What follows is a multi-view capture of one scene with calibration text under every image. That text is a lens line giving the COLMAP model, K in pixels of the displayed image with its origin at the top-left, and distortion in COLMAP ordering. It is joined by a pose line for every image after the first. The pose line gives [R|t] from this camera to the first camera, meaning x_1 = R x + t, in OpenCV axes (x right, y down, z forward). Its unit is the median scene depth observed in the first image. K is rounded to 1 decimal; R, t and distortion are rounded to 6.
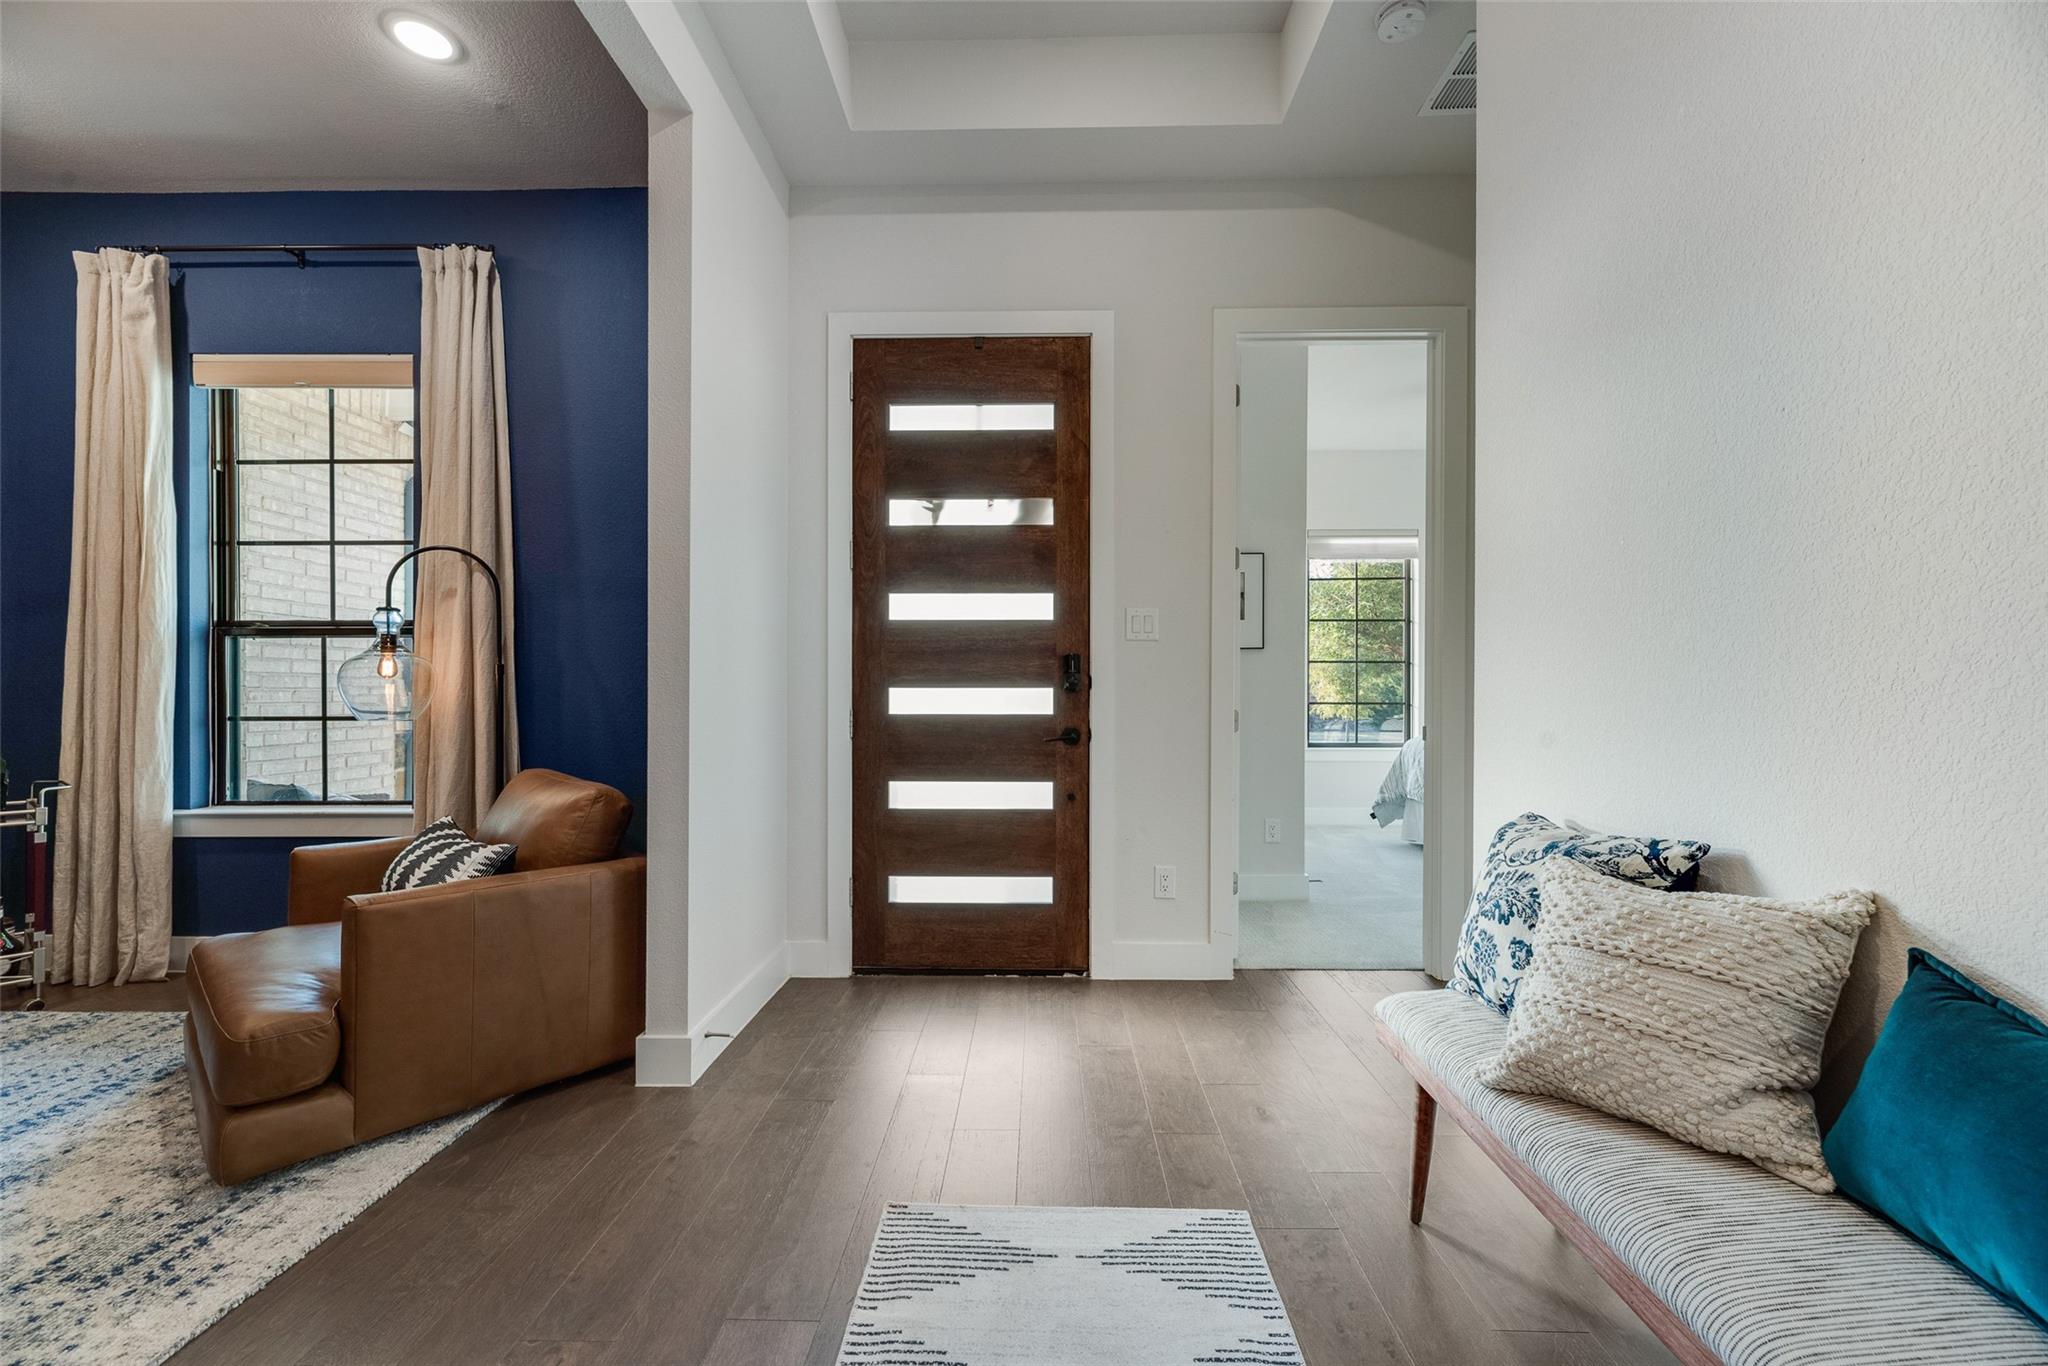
lens RADIAL K [[835.9, 0, 1032.2], [0, 835.9, 681.4], [0, 0, 1]] dist [0.002248, 0.000096]
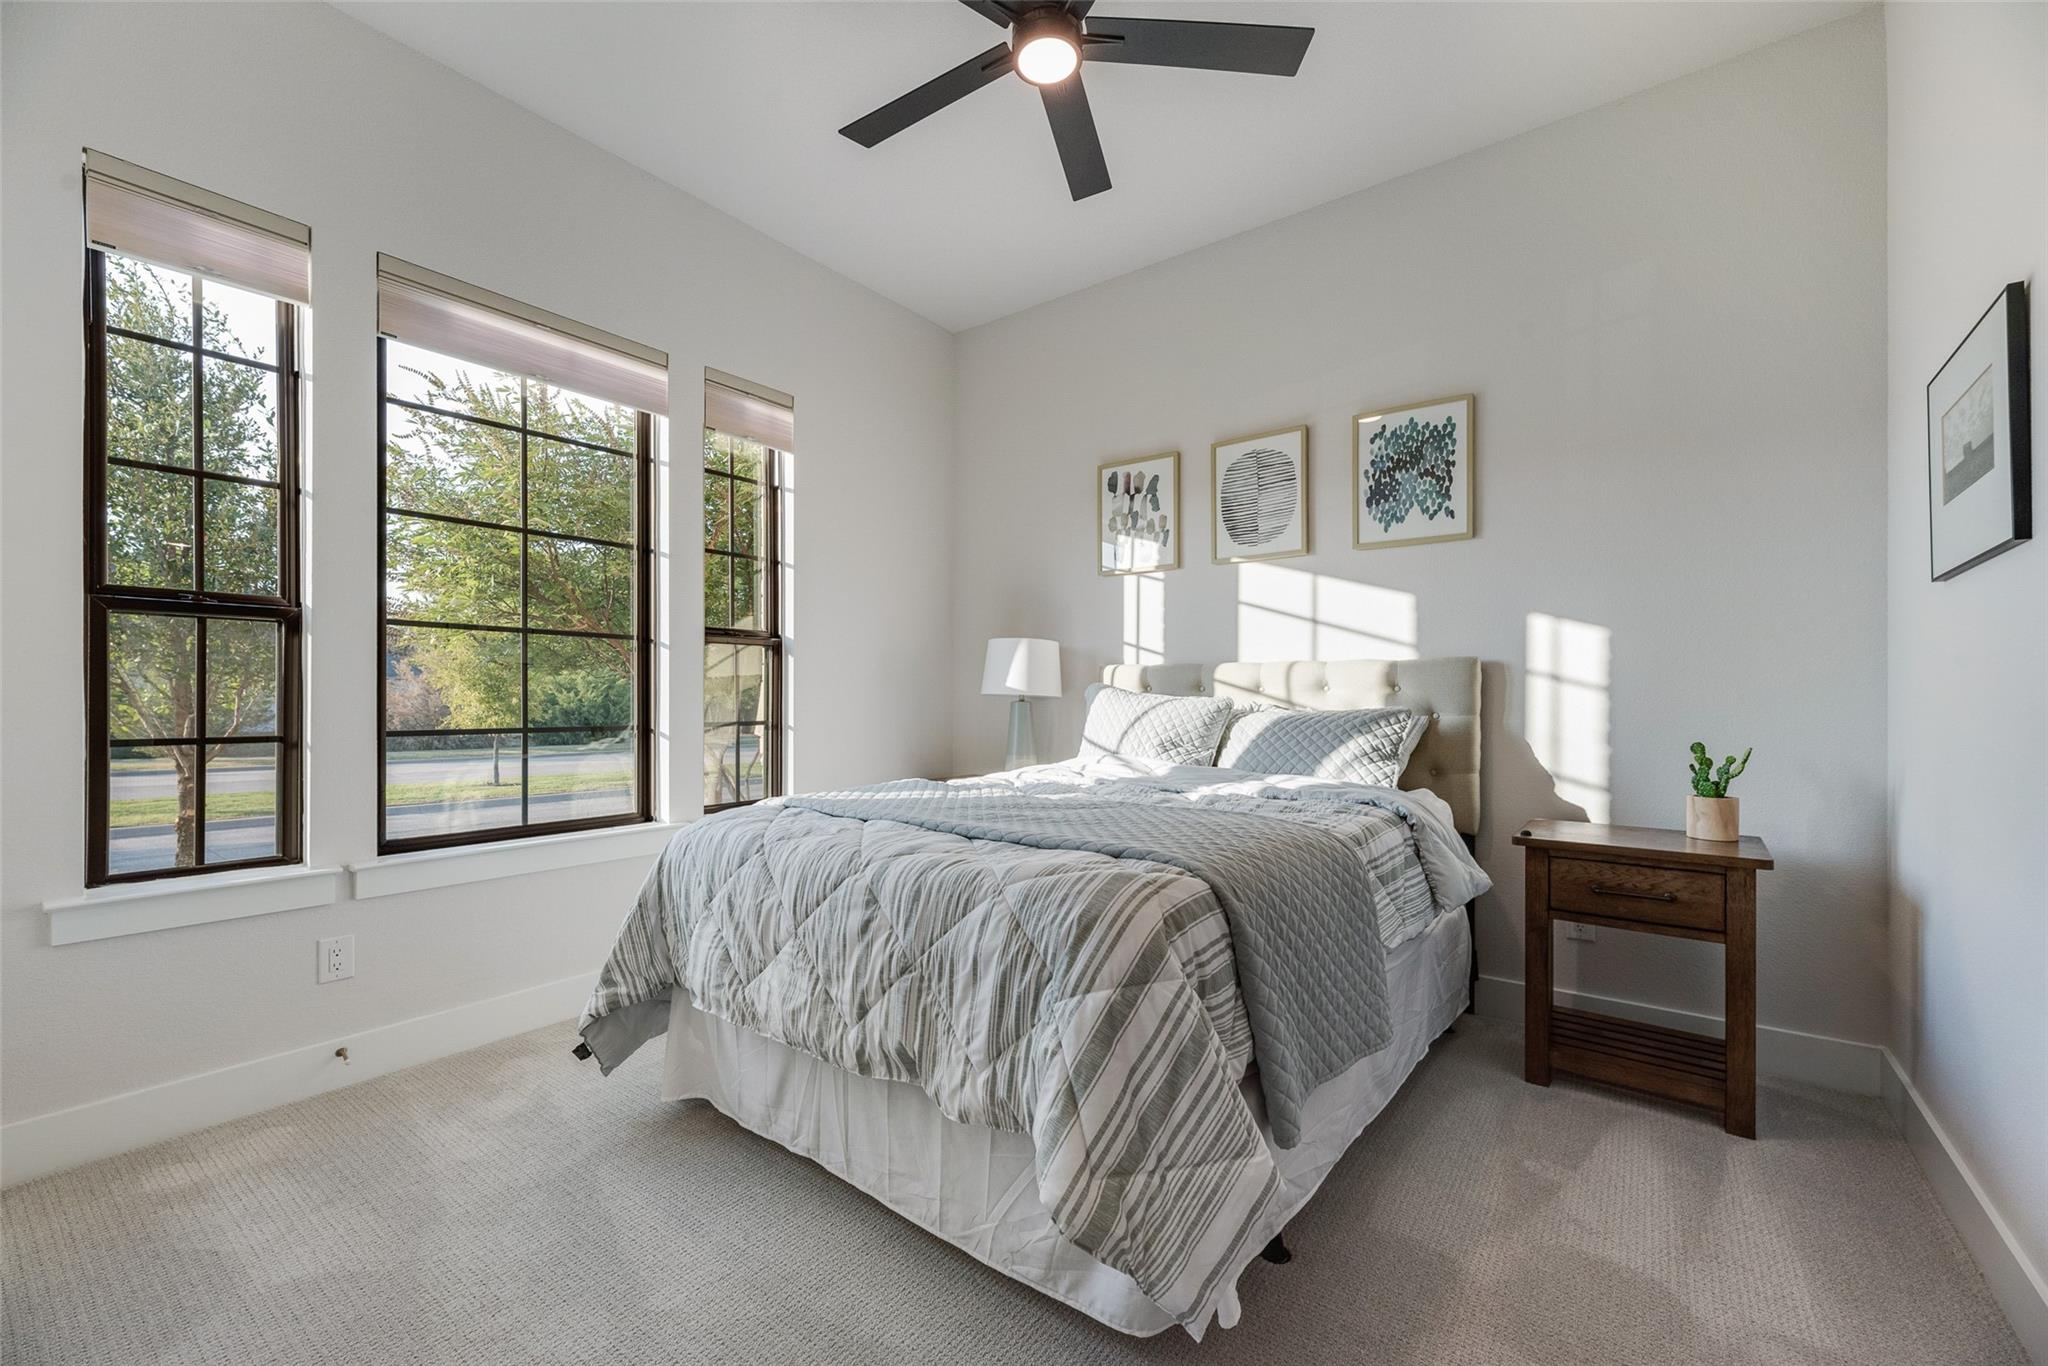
lens RADIAL K [[835.9, 0, 1024.5], [0, 835.9, 694.1], [0, 0, 1]] dist [0.002248, 0.000096]
pose [[0.602310, -0.002447, 0.798259, 0.240360], [-0.002996, 0.999981, 0.005326, 0.007414], [-0.798257, -0.005599, 0.602291, 0.644095]]
